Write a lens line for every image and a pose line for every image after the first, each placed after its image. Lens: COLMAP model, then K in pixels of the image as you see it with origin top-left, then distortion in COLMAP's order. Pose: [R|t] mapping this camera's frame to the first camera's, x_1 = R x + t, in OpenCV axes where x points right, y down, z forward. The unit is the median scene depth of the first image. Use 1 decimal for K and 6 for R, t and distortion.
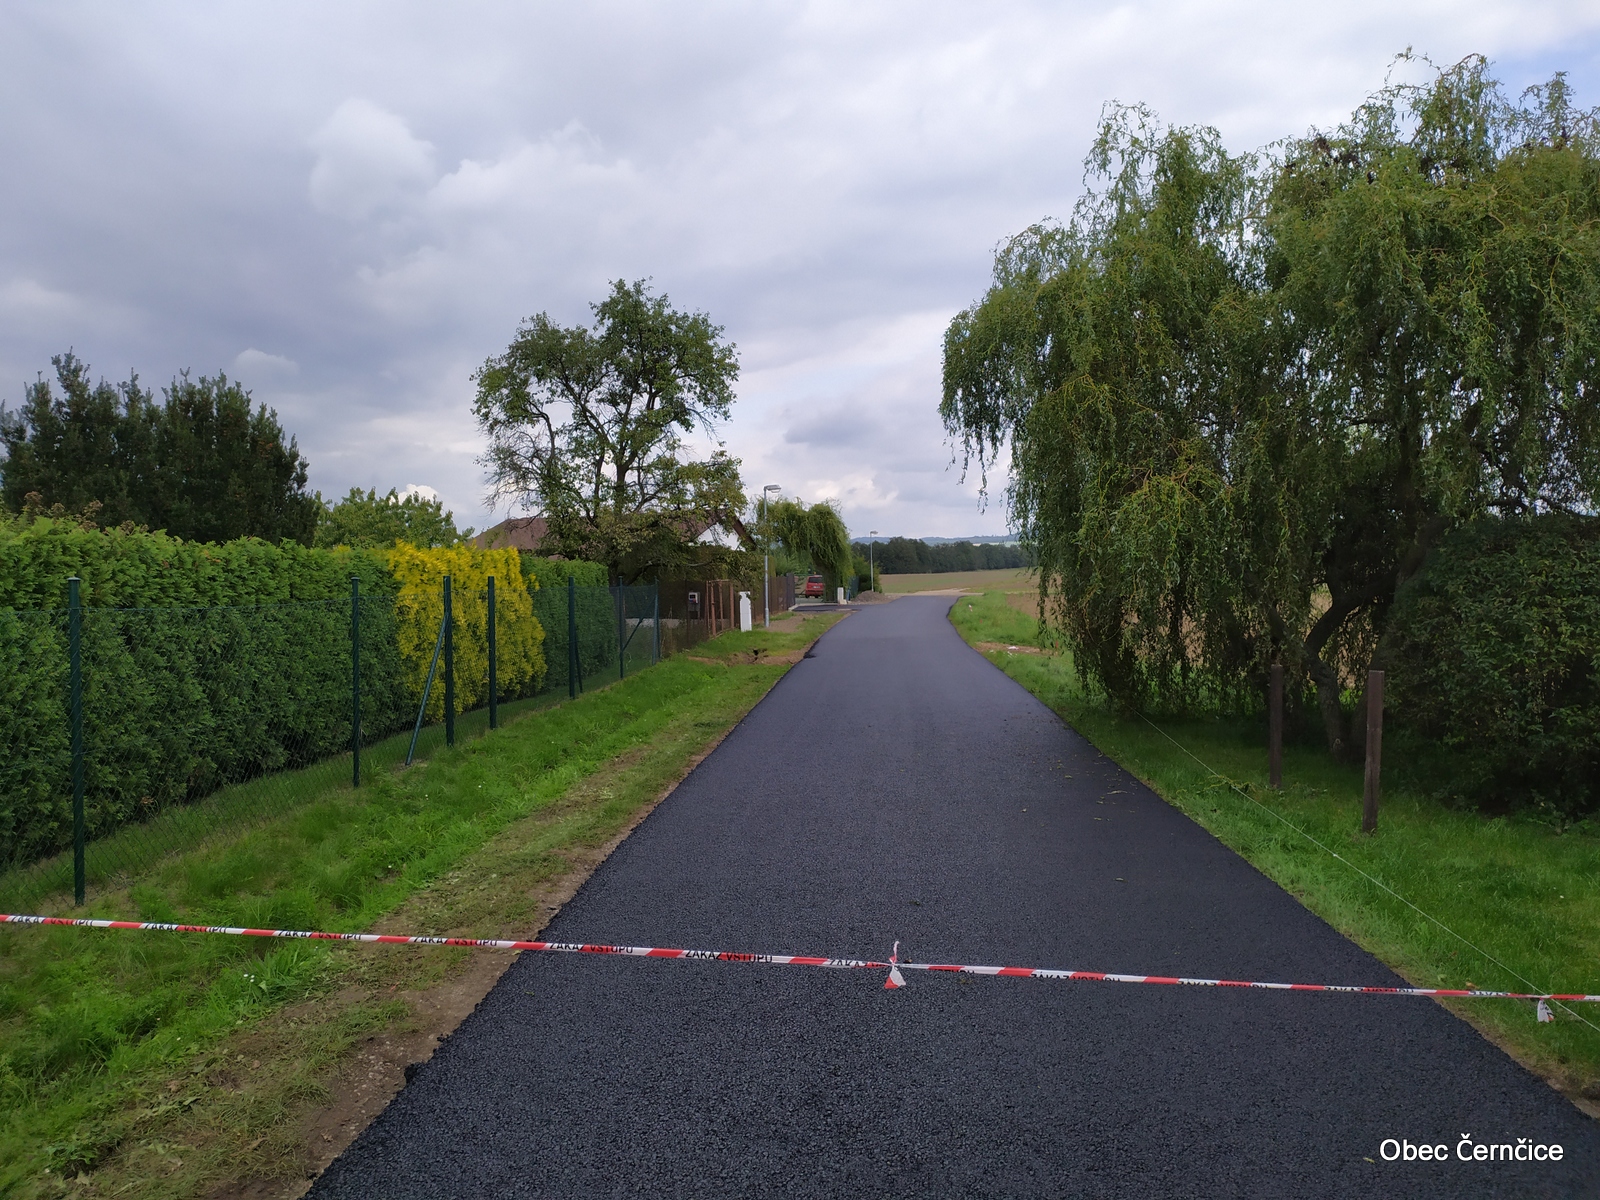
lens RADIAL K [[1165.7, 0, 800.0], [0, 1165.7, 600.0], [0, 0, 1]] dist [0.006180, 0.000848]
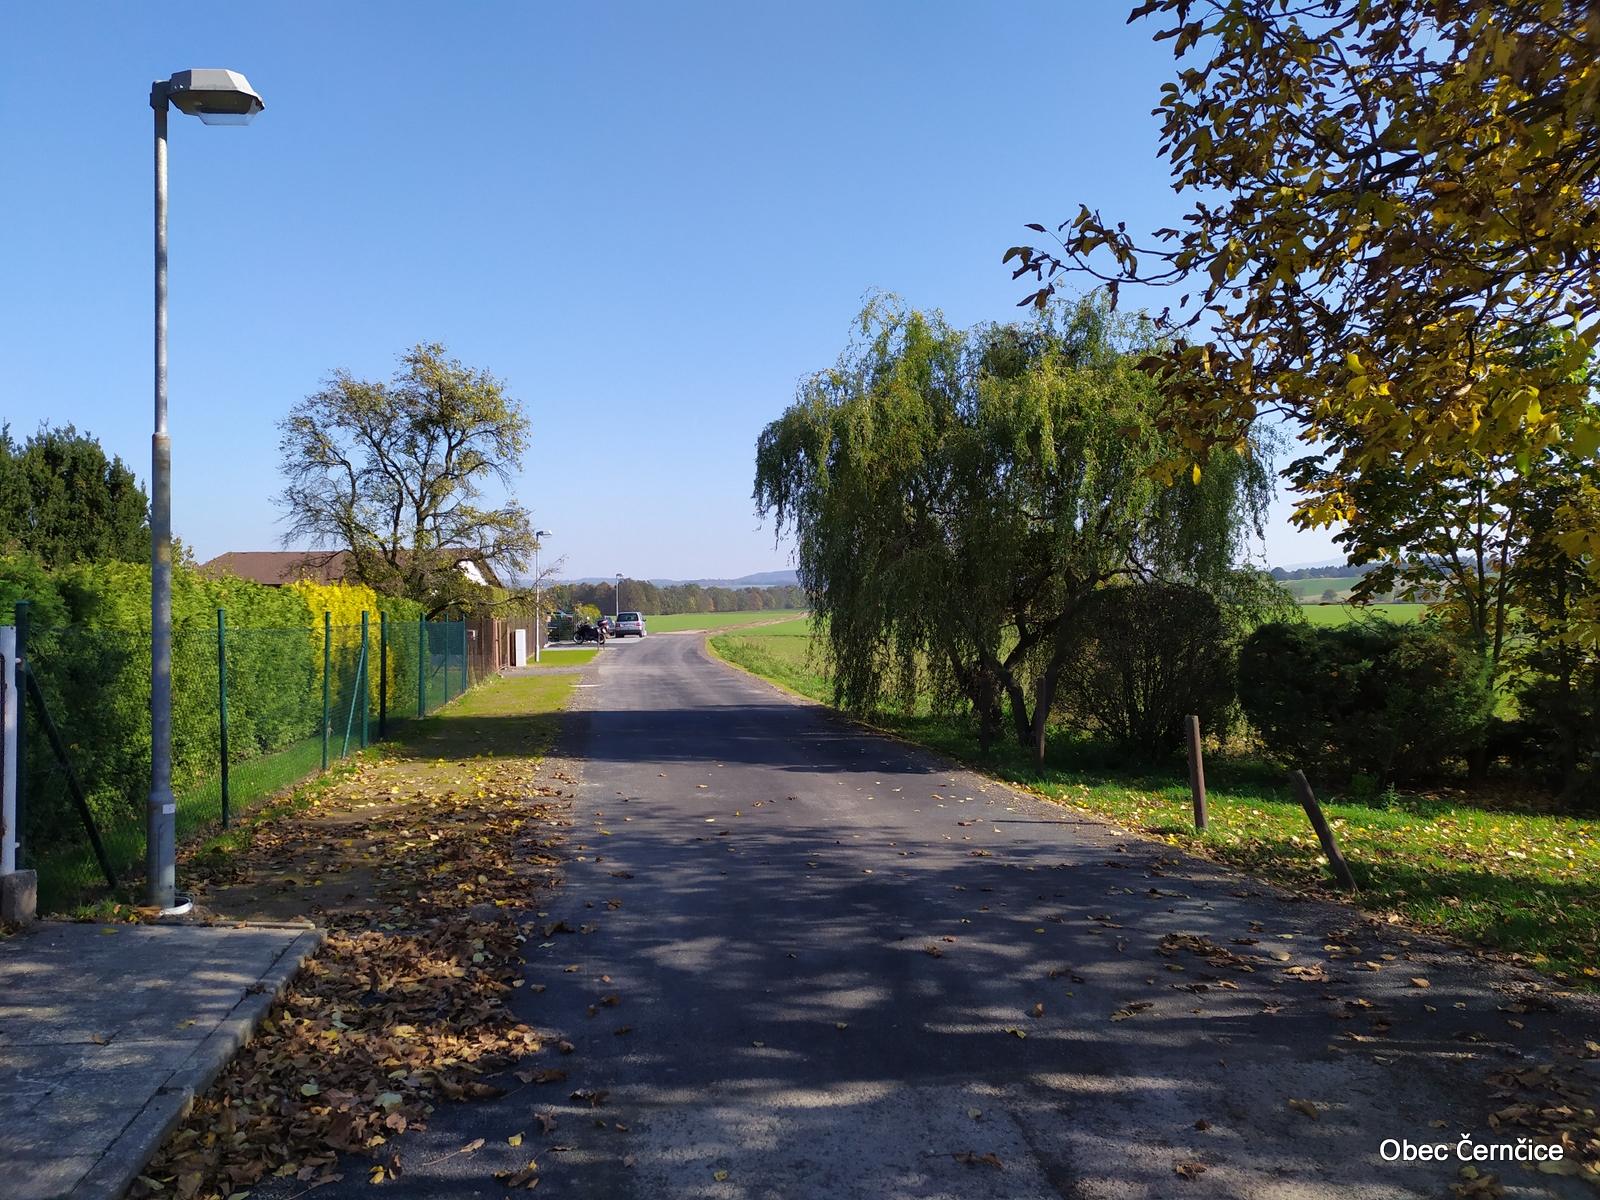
lens RADIAL K [[1250.5, 0, 800.0], [0, 1250.5, 600.0], [0, 0, 1]] dist [0.001504, -0.000263]
pose [[0.974010, 0.010990, 0.226238, -0.066688], [-0.003037, 0.999366, -0.035470, 0.006010], [-0.226484, 0.033861, 0.973426, -0.188432]]
